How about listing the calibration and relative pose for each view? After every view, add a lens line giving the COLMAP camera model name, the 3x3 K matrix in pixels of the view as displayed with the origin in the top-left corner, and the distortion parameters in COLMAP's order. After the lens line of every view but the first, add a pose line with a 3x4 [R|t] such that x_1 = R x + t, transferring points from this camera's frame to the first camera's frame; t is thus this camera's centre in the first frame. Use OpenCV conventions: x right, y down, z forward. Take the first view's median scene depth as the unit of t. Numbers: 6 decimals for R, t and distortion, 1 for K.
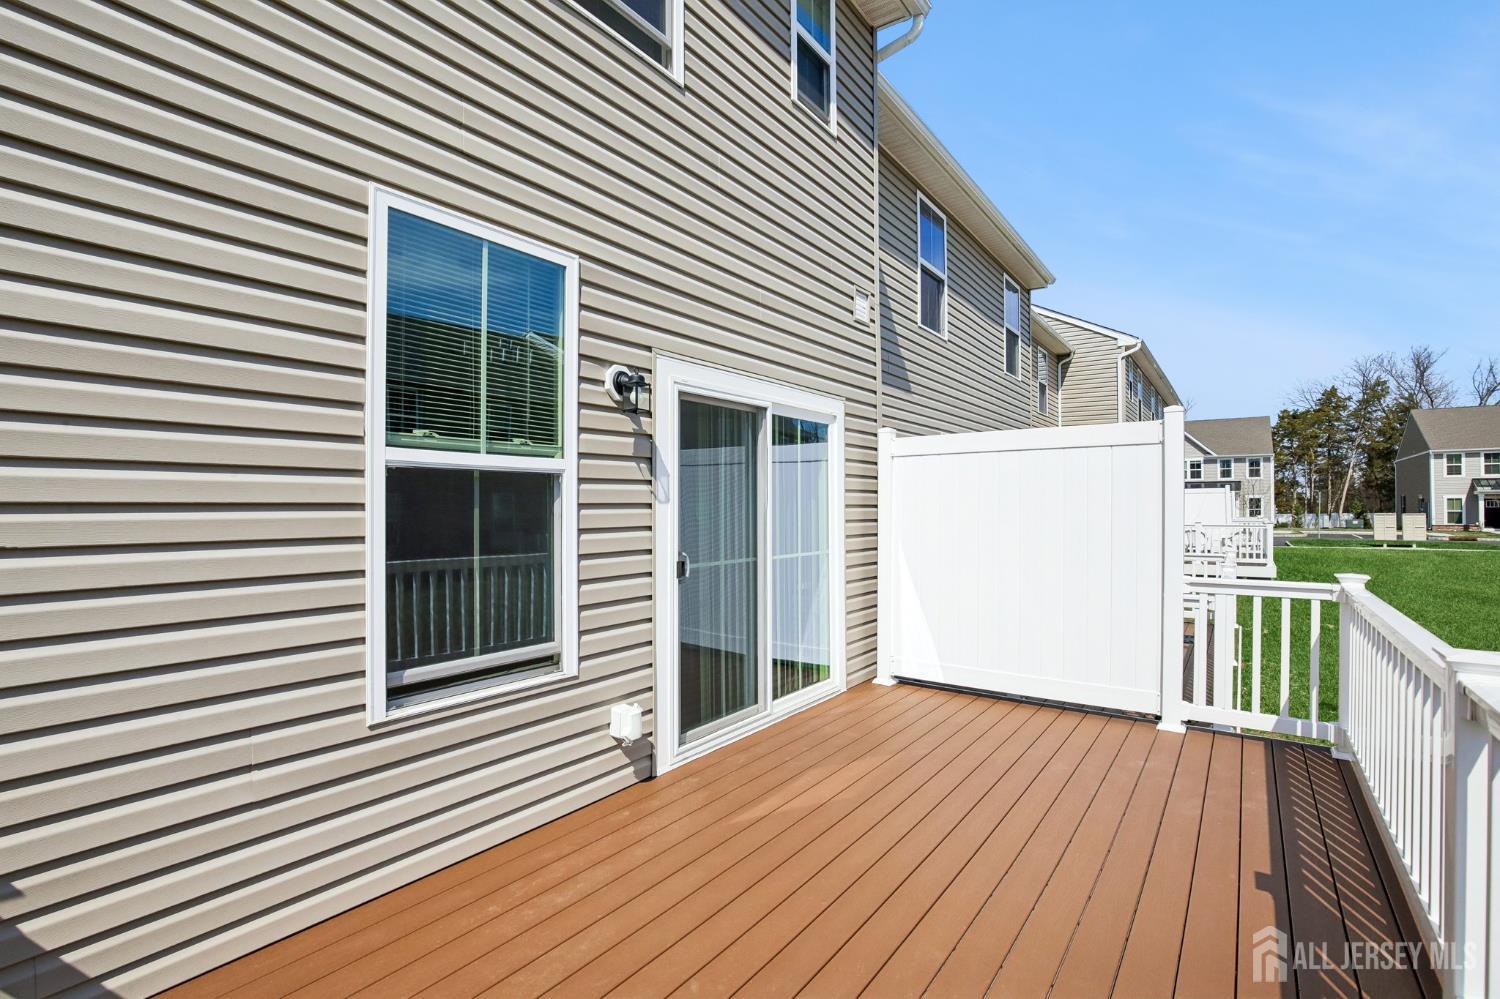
lens RADIAL K [[692.0, 0, 748.6], [0, 692.0, 480.8], [0, 0, 1]] dist [0.000767, 0.000027]
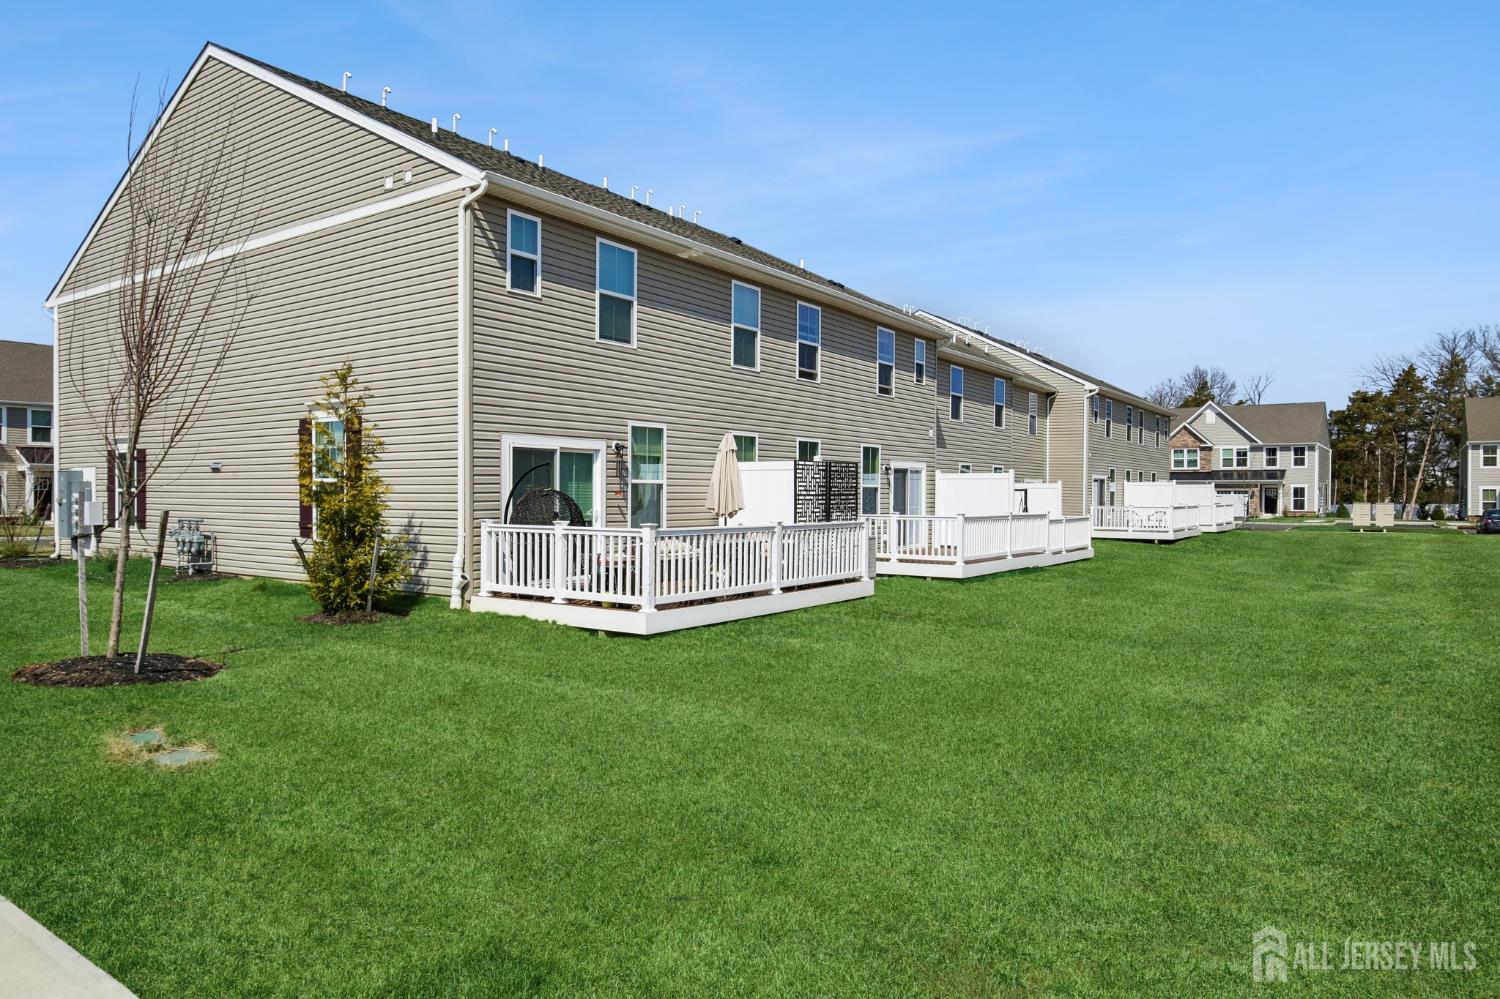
lens RADIAL K [[941.0, 0, 750.0], [0, 941.0, 499.5], [0, 0, 1]] dist [0.000650, -0.000154]
pose [[0.999795, 0.008256, 0.018464, -0.072465], [-0.009106, 0.998881, 0.046413, -0.012760], [-0.018060, -0.046571, 0.998752, -0.322812]]
